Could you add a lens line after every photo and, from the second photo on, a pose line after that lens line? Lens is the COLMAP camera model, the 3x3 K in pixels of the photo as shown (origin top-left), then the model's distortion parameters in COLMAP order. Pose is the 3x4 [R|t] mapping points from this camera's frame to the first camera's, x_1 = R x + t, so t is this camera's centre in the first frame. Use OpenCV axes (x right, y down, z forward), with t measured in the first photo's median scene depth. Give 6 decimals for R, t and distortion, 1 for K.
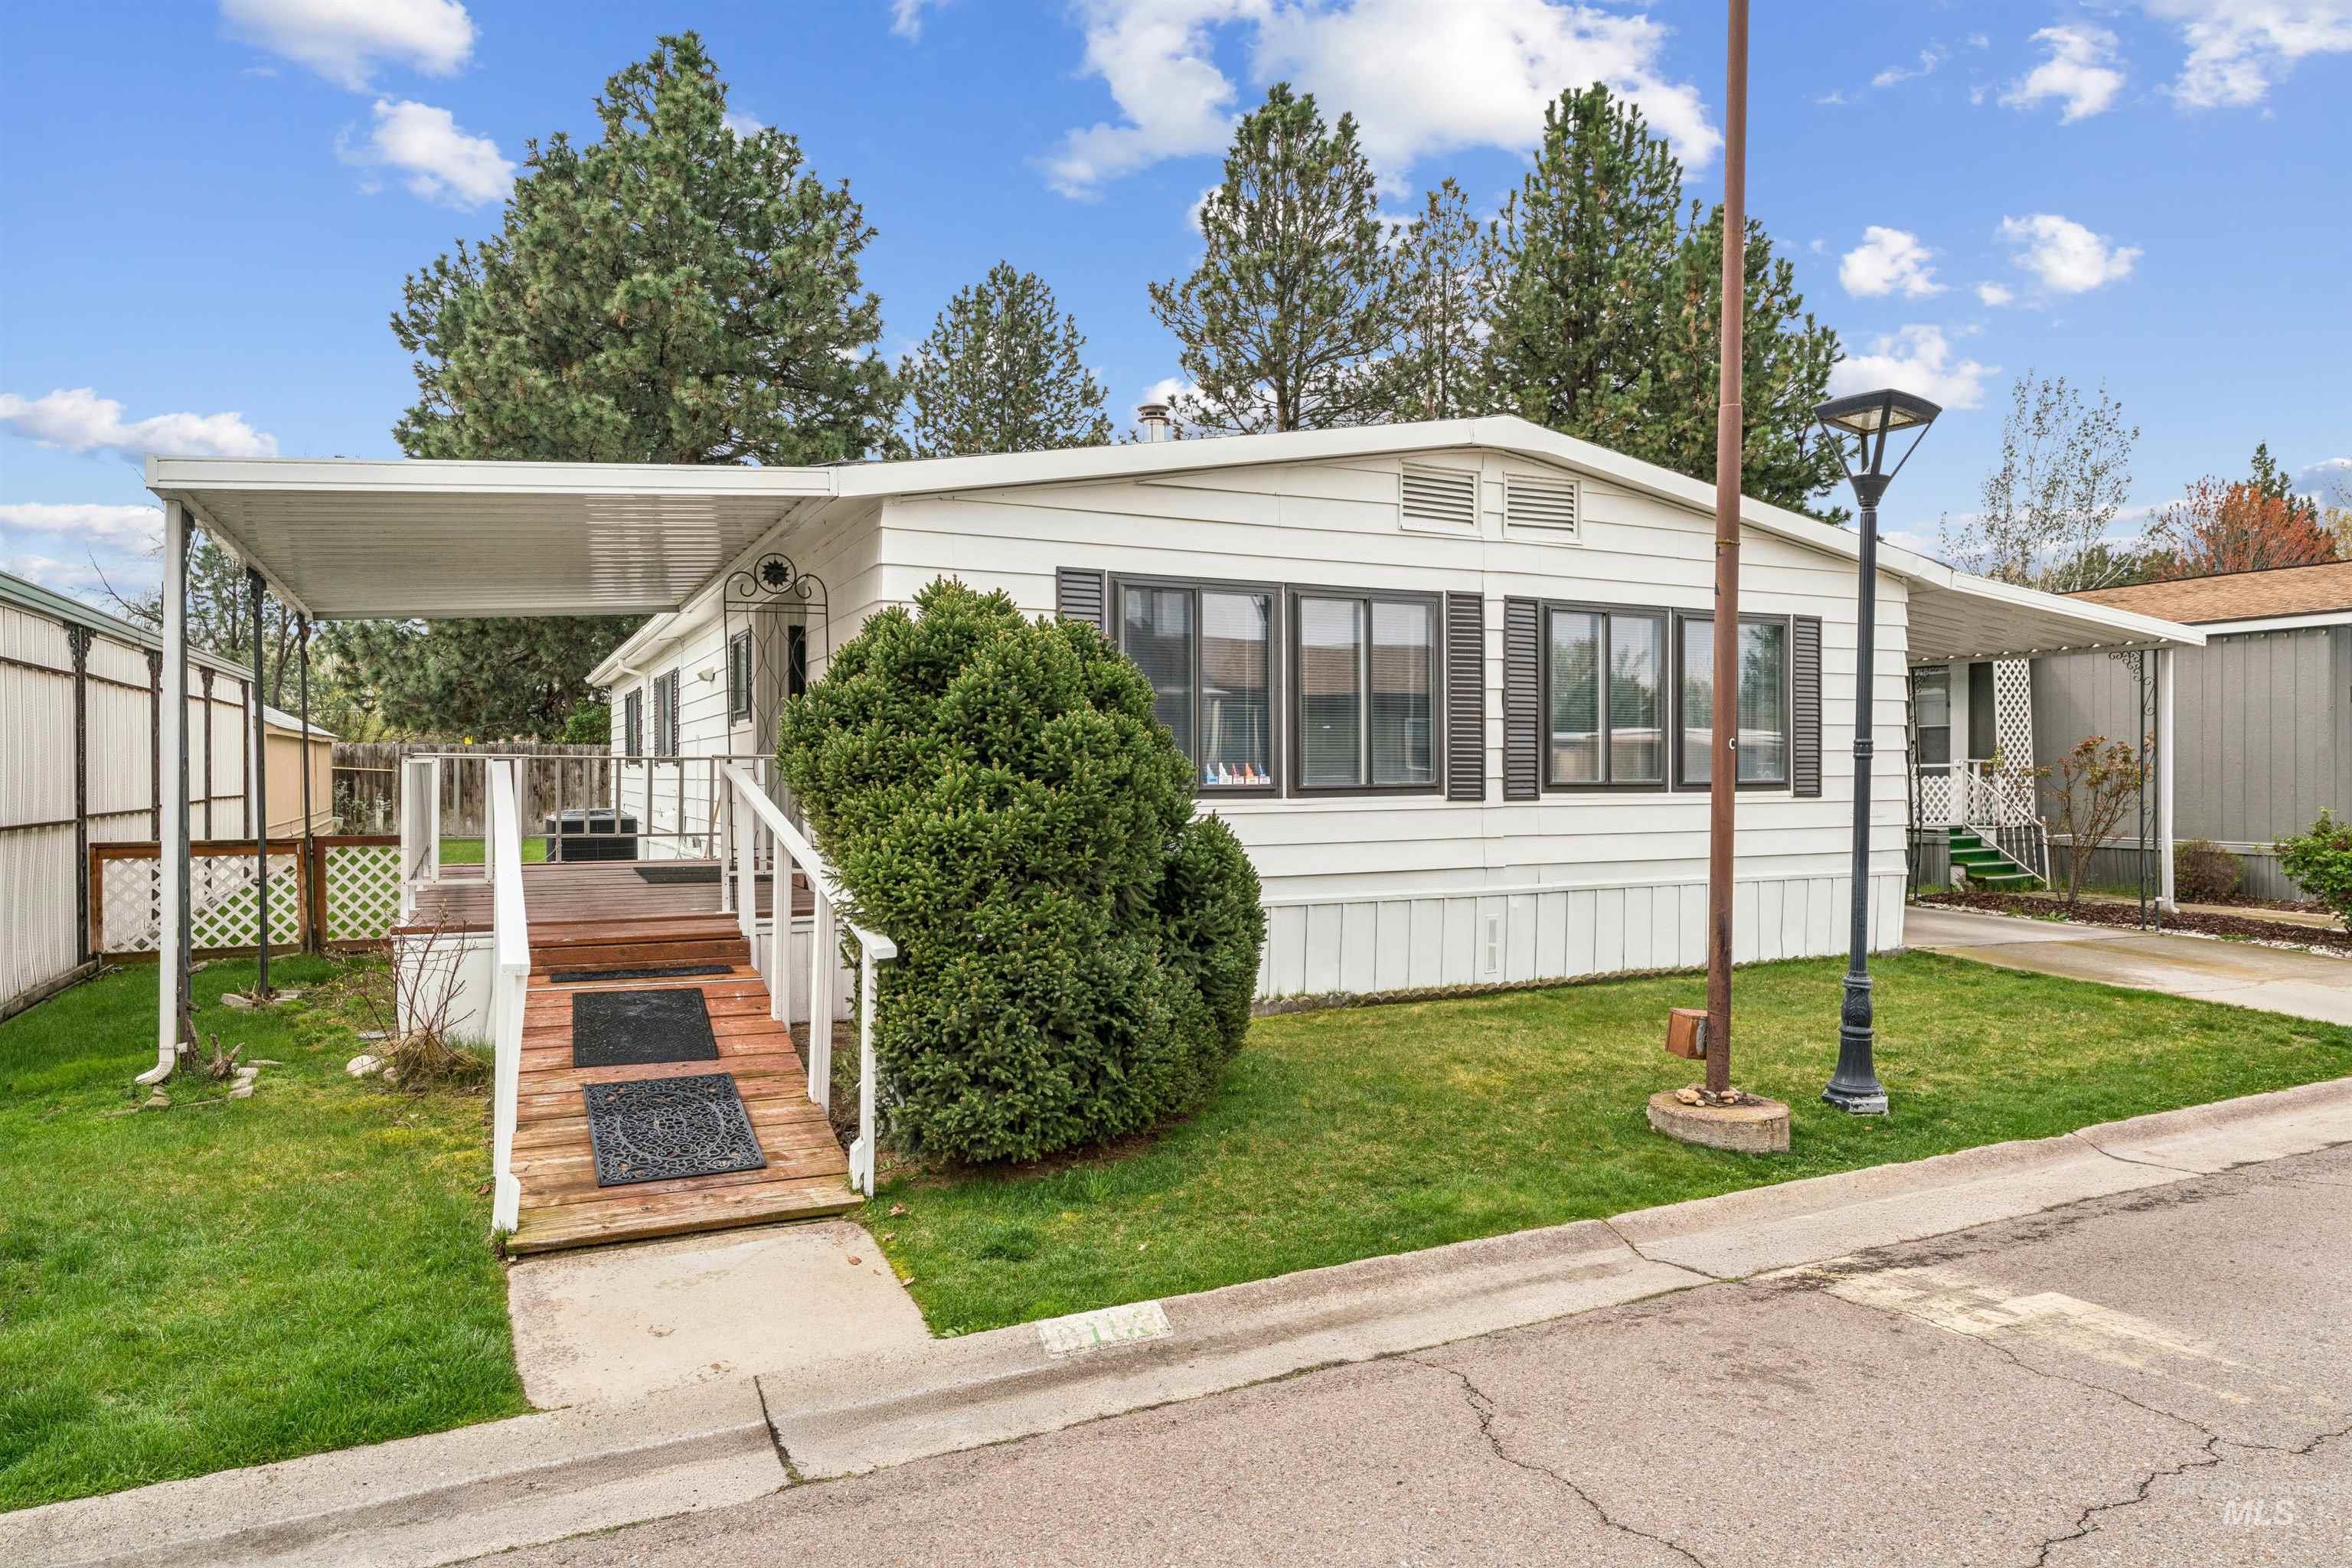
lens RADIAL K [[1412.5, 0, 1159.7], [0, 1412.5, 782.2], [0, 0, 1]] dist [0.001947, -0.001910]
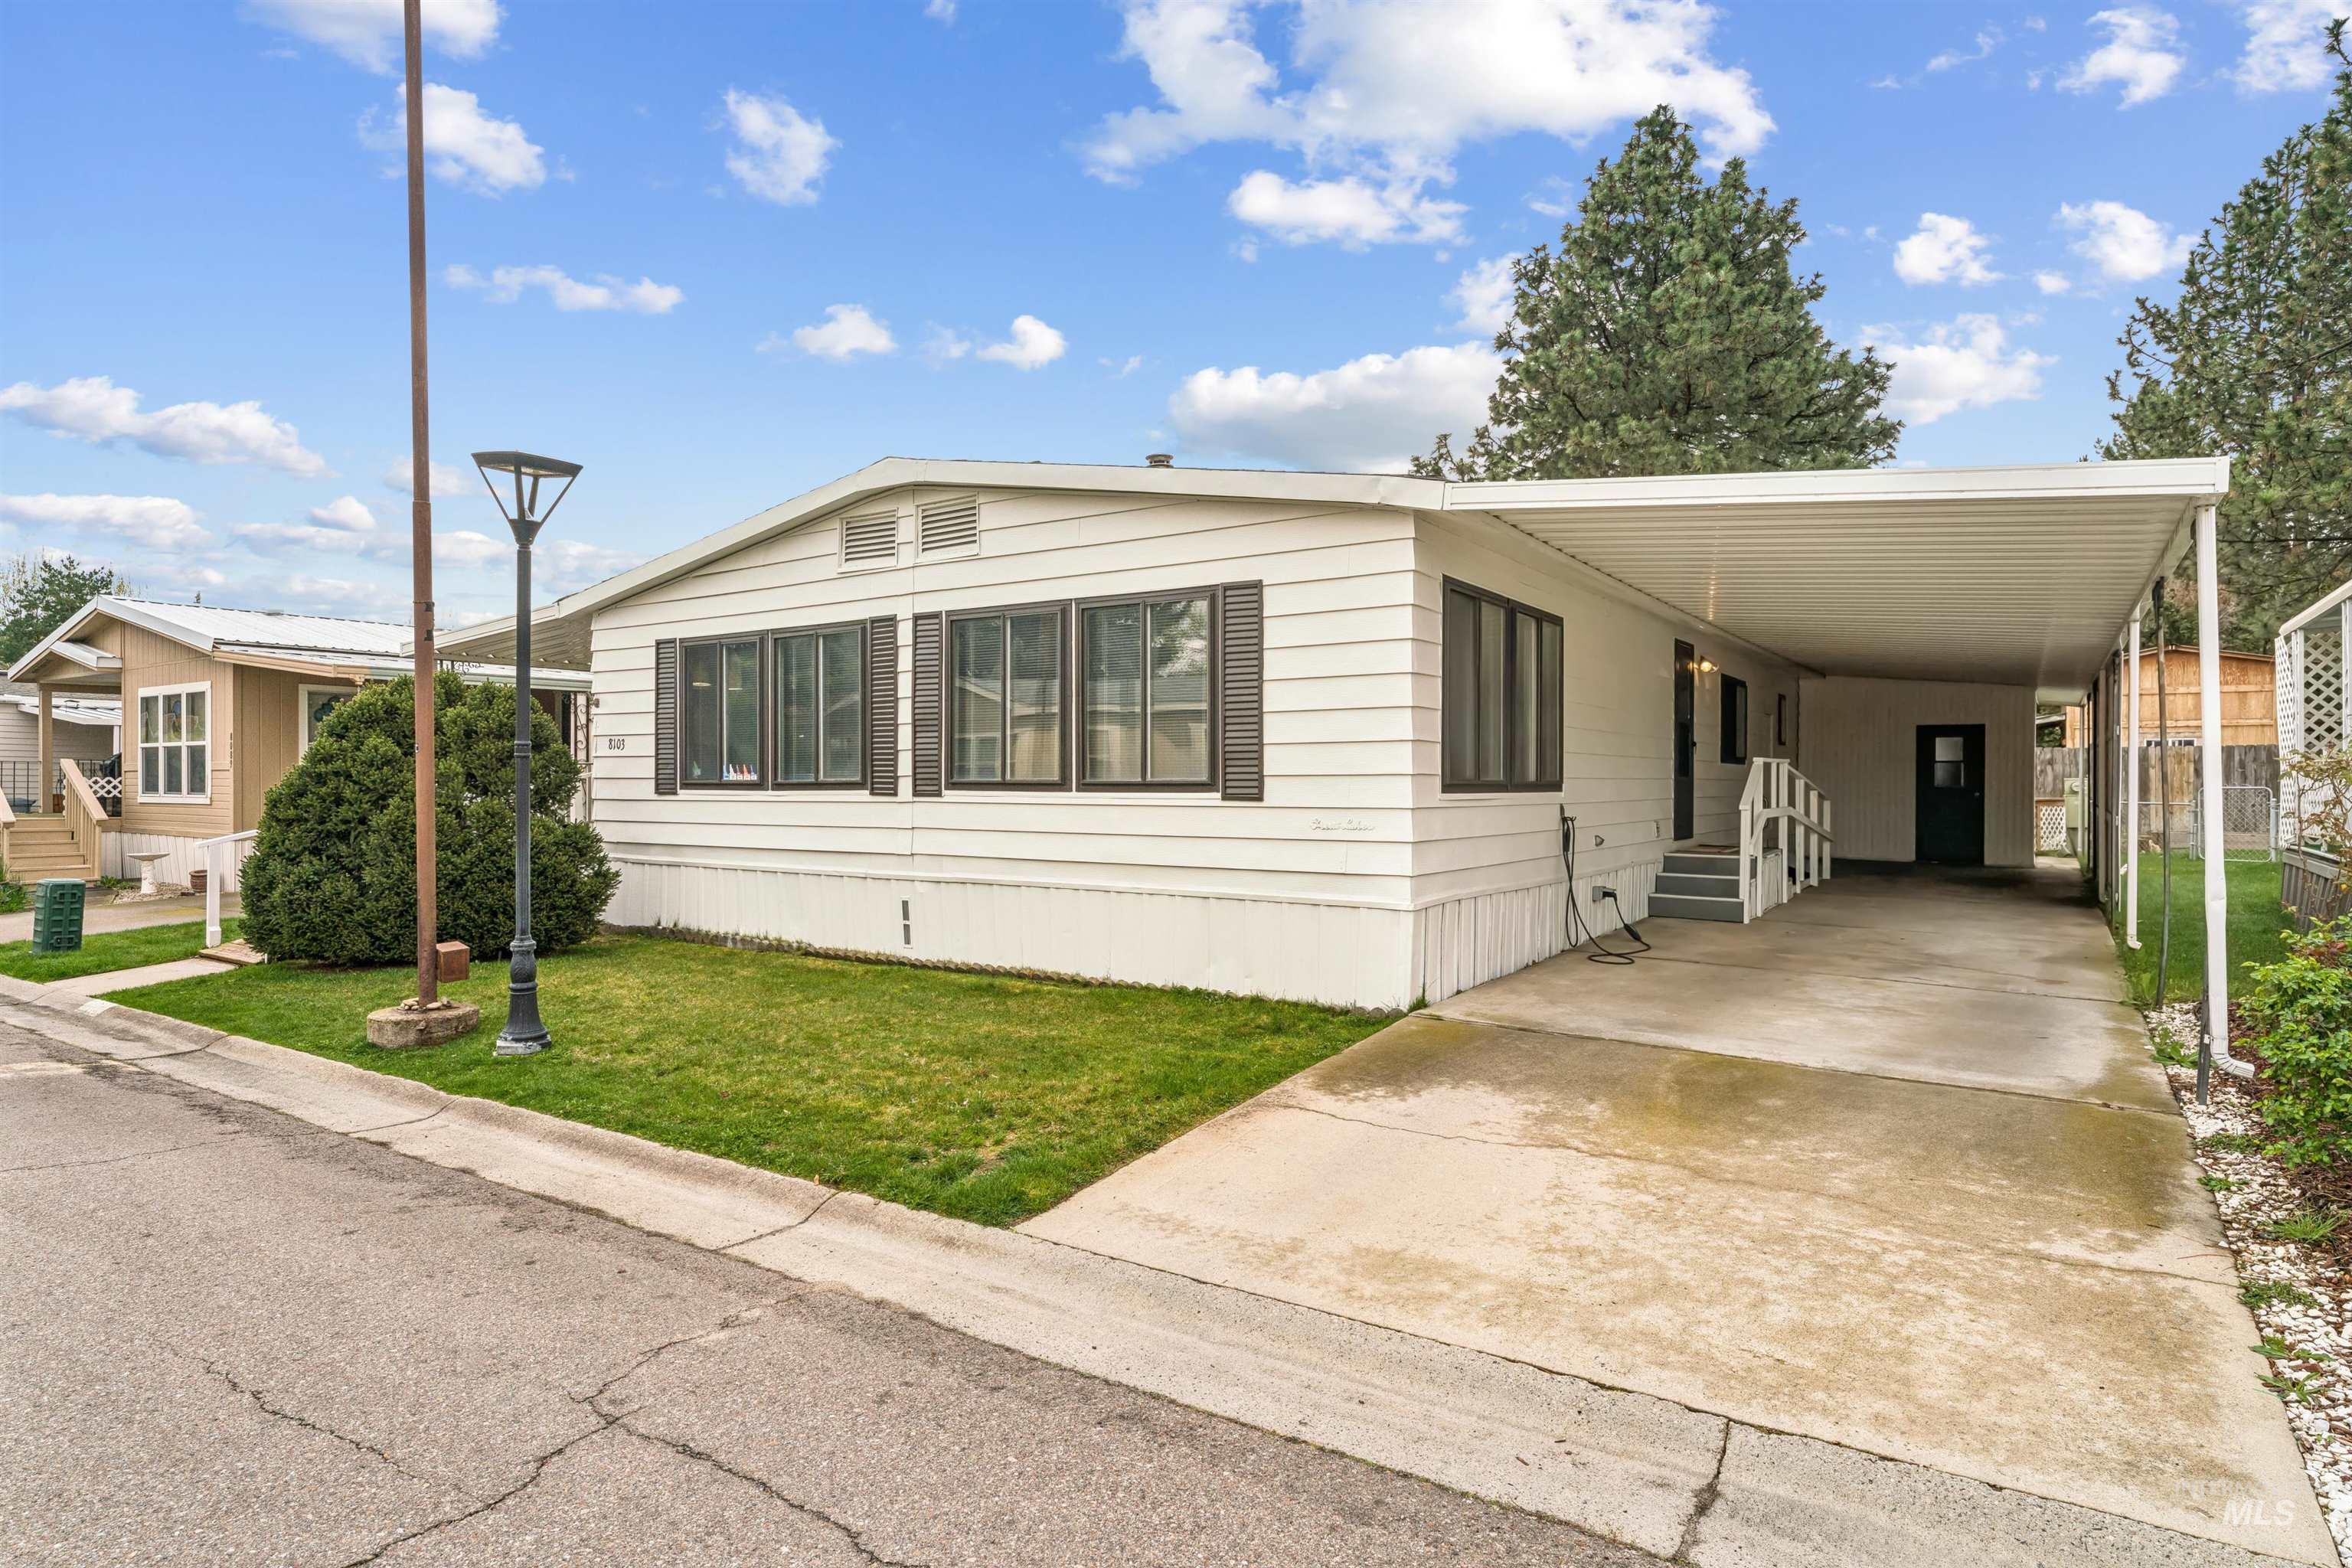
lens RADIAL K [[1276.6, 0, 1178.2], [0, 1276.6, 780.7], [0, 0, 1]] dist [-0.008482, 0.000082]
pose [[0.510097, 0.003384, -0.860110, 1.204277], [-0.009312, 0.999955, -0.001589, 0.000323], [0.860066, 0.008820, 0.510106, 0.652127]]
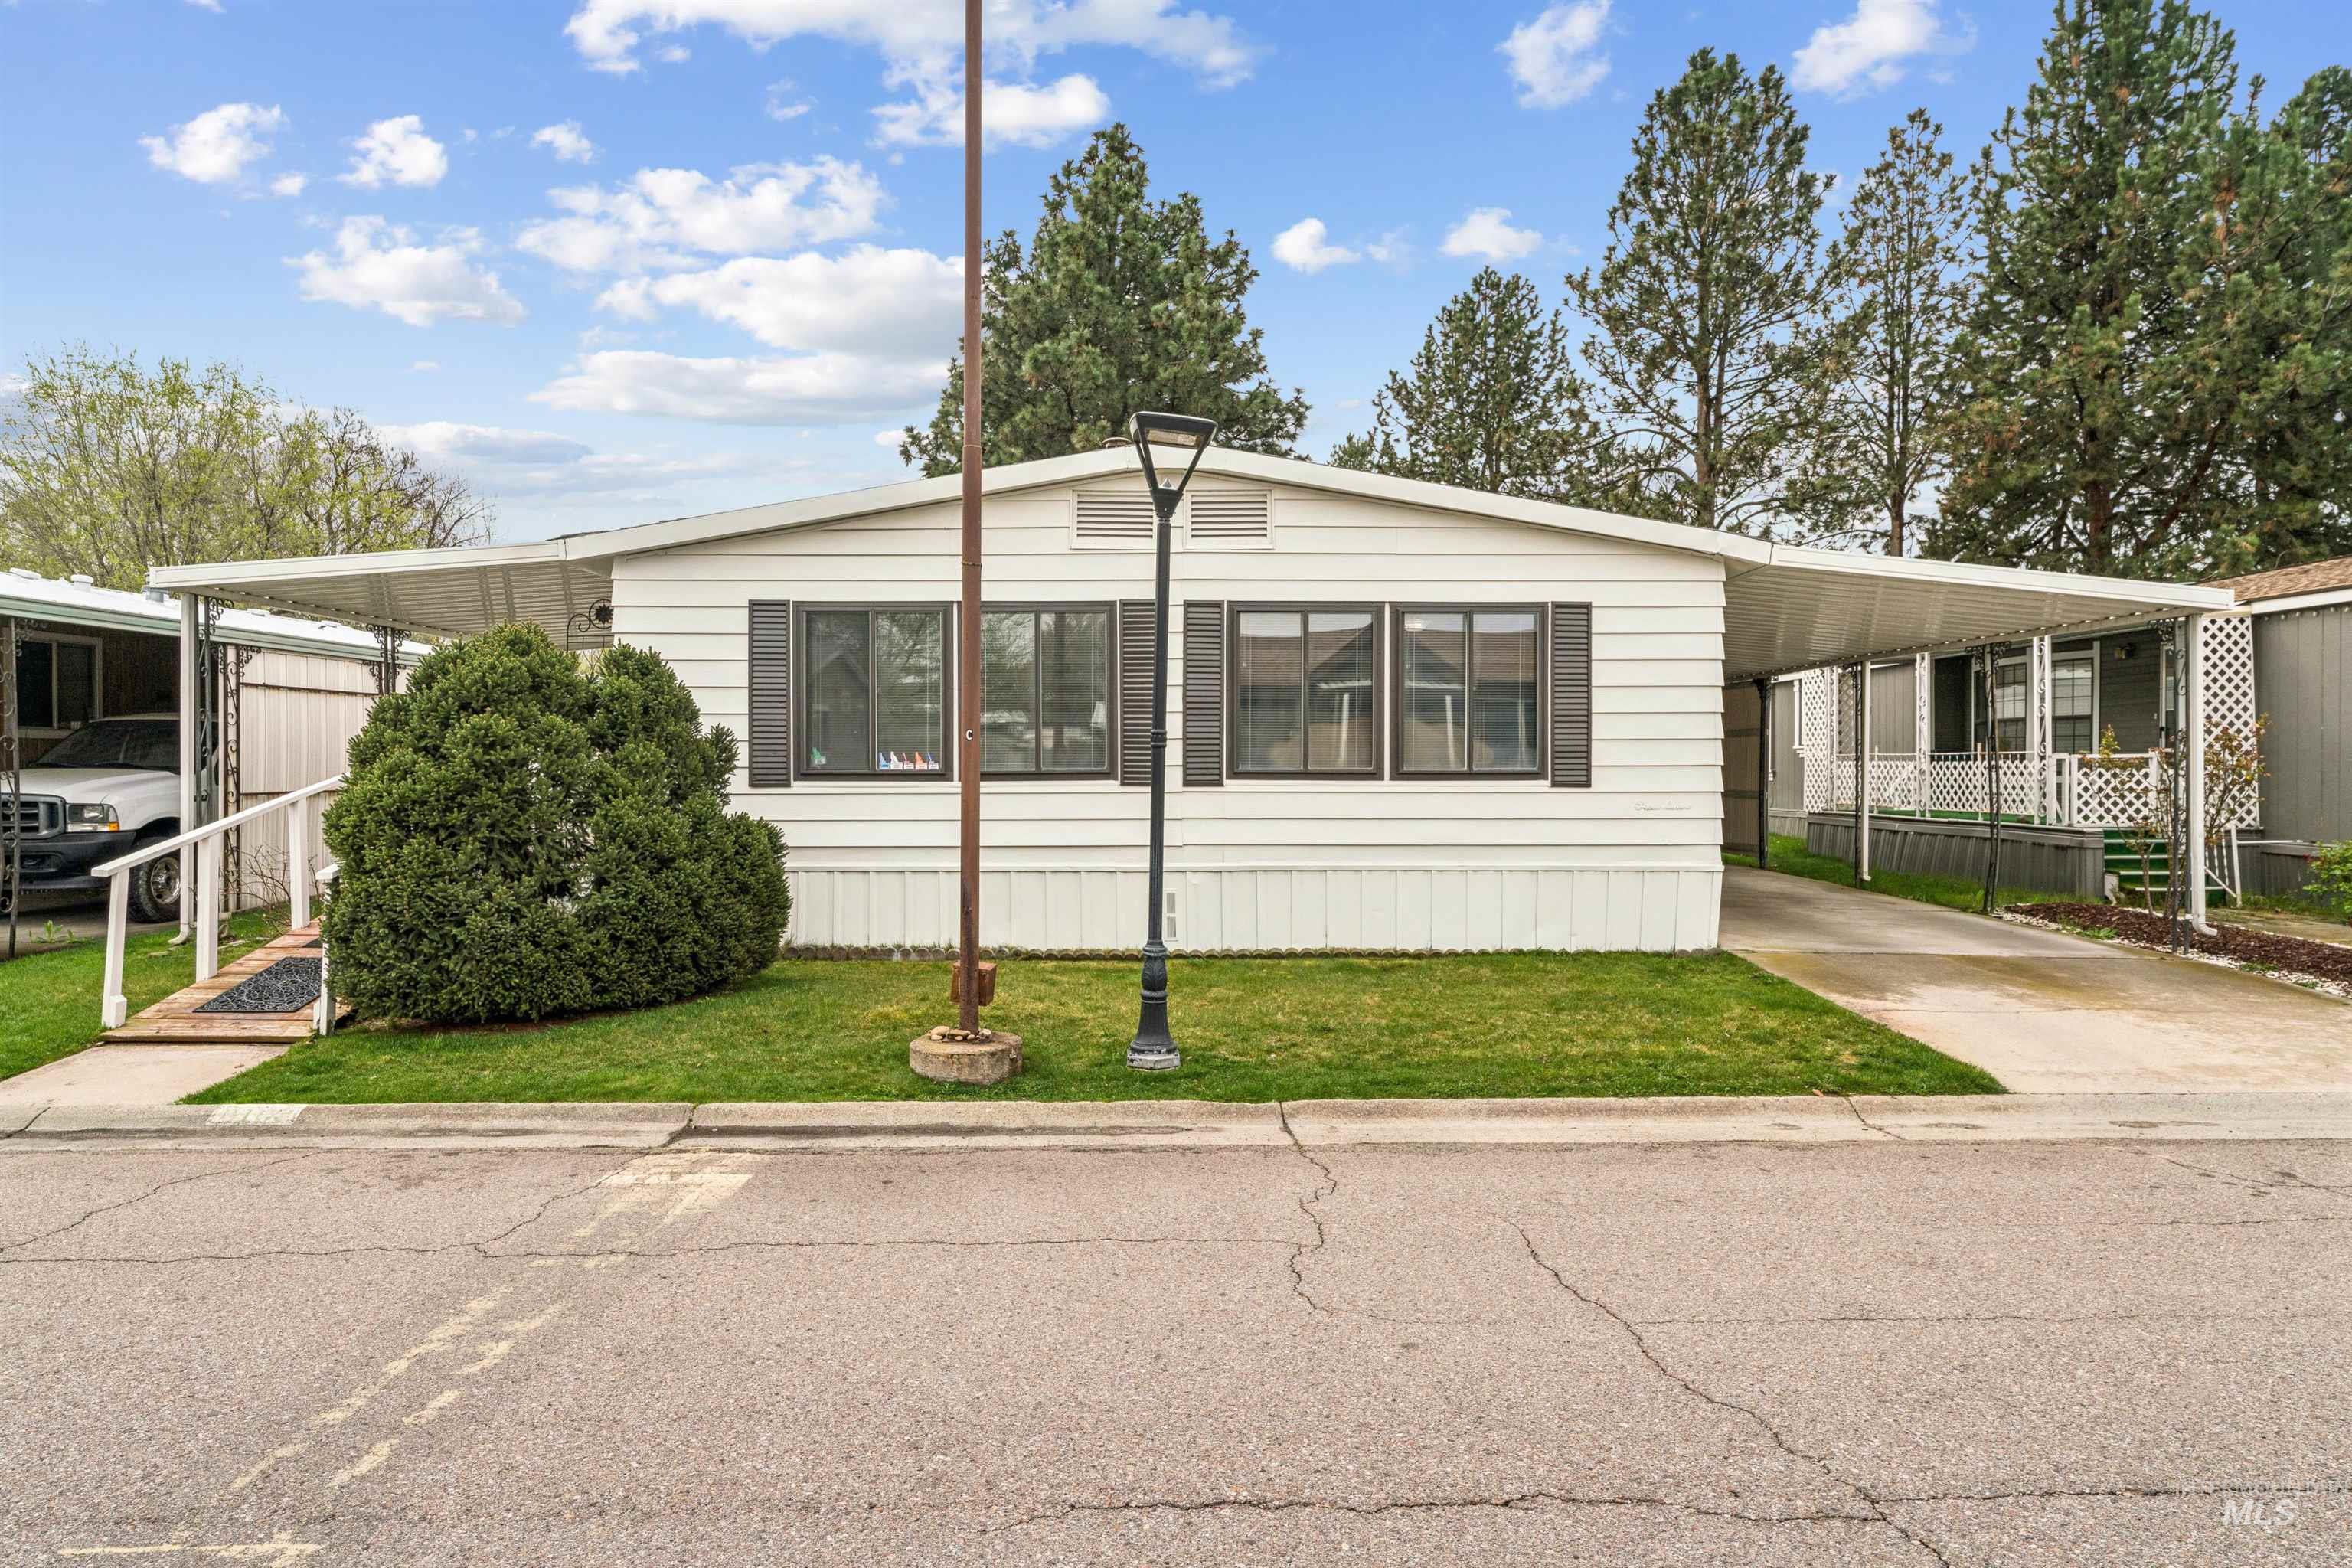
lens RADIAL K [[1359.4, 0, 1172.9], [0, 1359.4, 772.3], [0, 0, 1]] dist [0.001731, -0.002169]
pose [[0.905898, 0.006358, -0.423449, 0.675529], [-0.006442, 0.999978, 0.001233, 0.000995], [0.423447, 0.001611, 0.905919, 0.032258]]
